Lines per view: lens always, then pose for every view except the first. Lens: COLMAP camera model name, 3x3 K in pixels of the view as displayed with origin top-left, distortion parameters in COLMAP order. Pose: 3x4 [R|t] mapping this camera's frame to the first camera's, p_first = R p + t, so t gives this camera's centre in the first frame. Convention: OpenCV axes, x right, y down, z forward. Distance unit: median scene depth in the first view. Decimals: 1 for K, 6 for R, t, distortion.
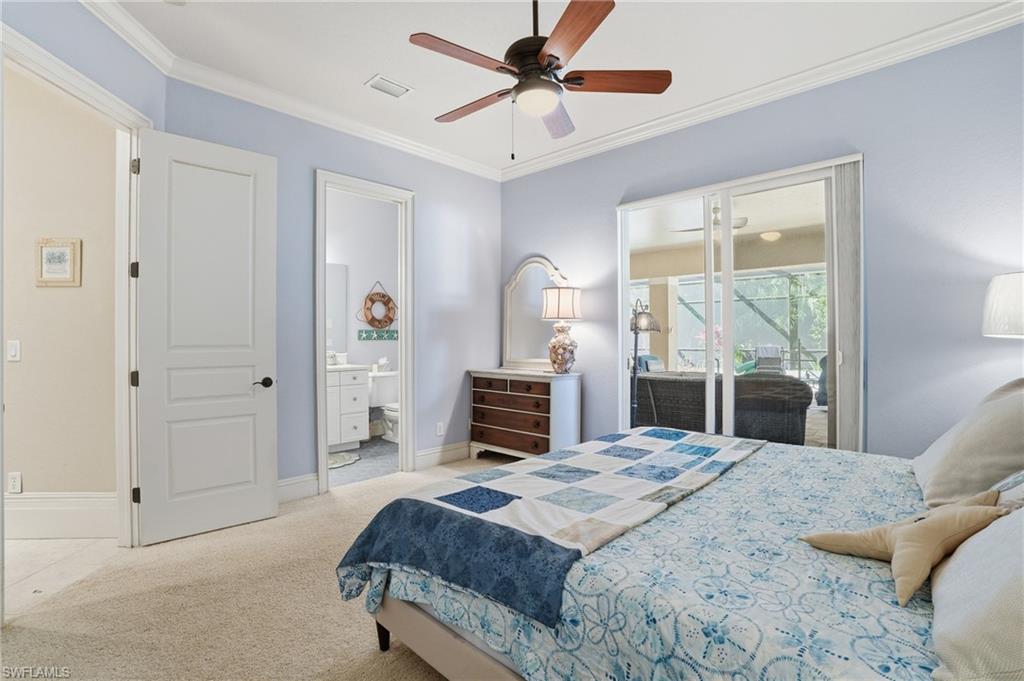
lens RADIAL K [[473.3, 0, 506.1], [0, 473.3, 338.6], [0, 0, 1]] dist [-0.037090, 0.001217]
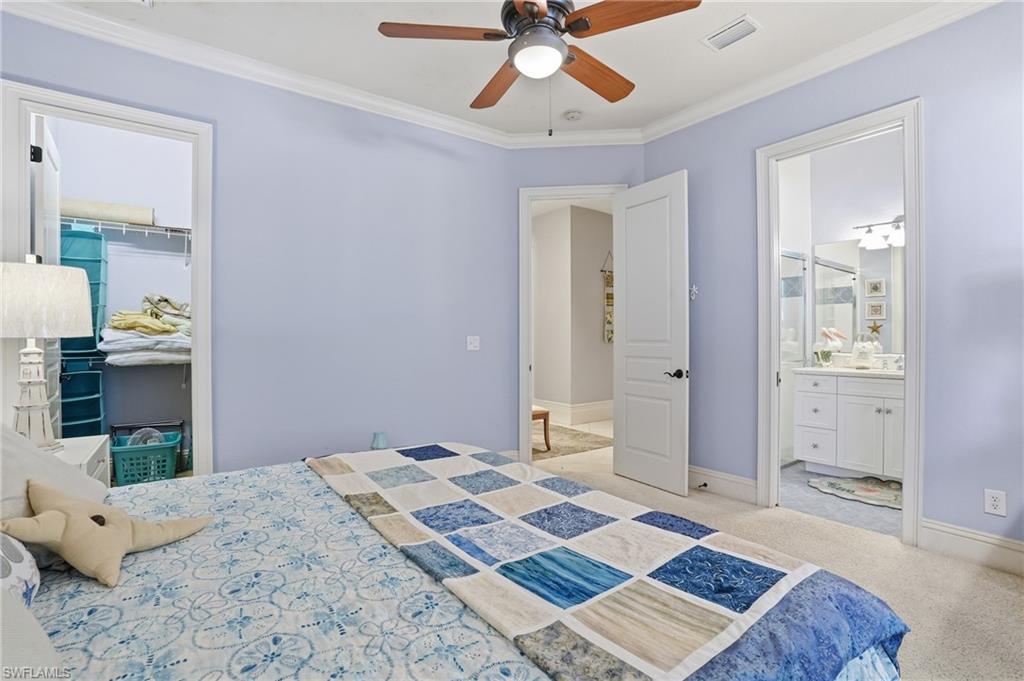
lens RADIAL K [[473.3, 0, 508.2], [0, 473.3, 341.8], [0, 0, 1]] dist [-0.037090, 0.001217]
pose [[-0.189804, 0.010175, -0.981769, 0.672497], [0.005605, 0.999941, 0.009280, 0.003852], [0.981806, -0.003742, -0.189850, 0.811463]]
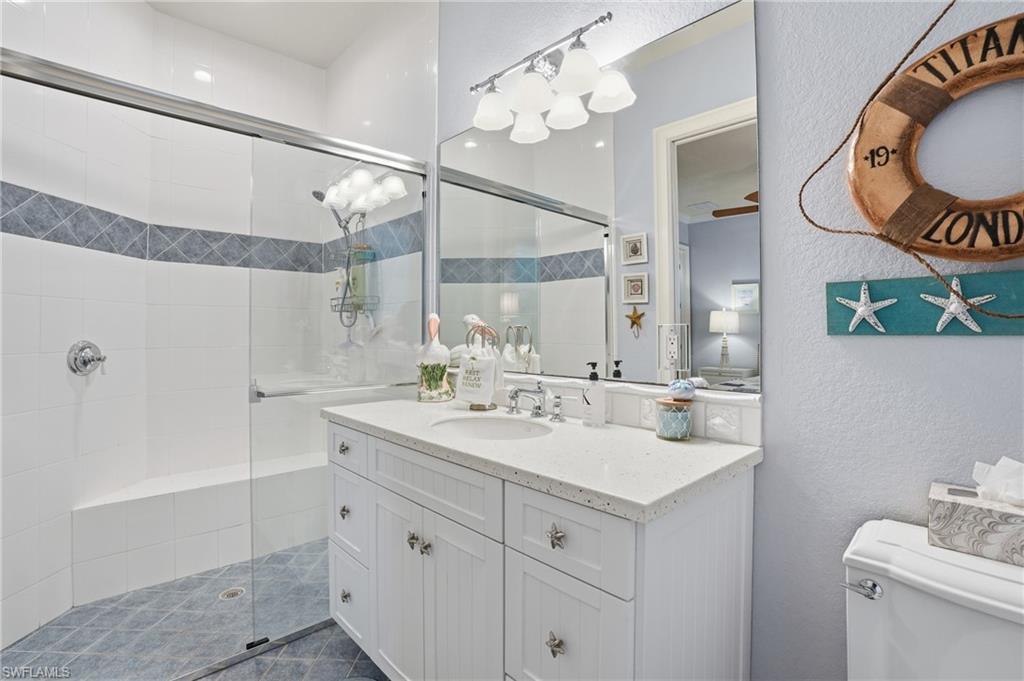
lens RADIAL K [[473.3, 0, 513.1], [0, 473.3, 332.8], [0, 0, 1]] dist [-0.037090, 0.001217]
pose [[-0.075074, 0.005615, -0.997162, -0.208785], [-0.002560, 0.999980, 0.005824, 0.002398], [0.997175, 0.002990, -0.075058, 1.616488]]
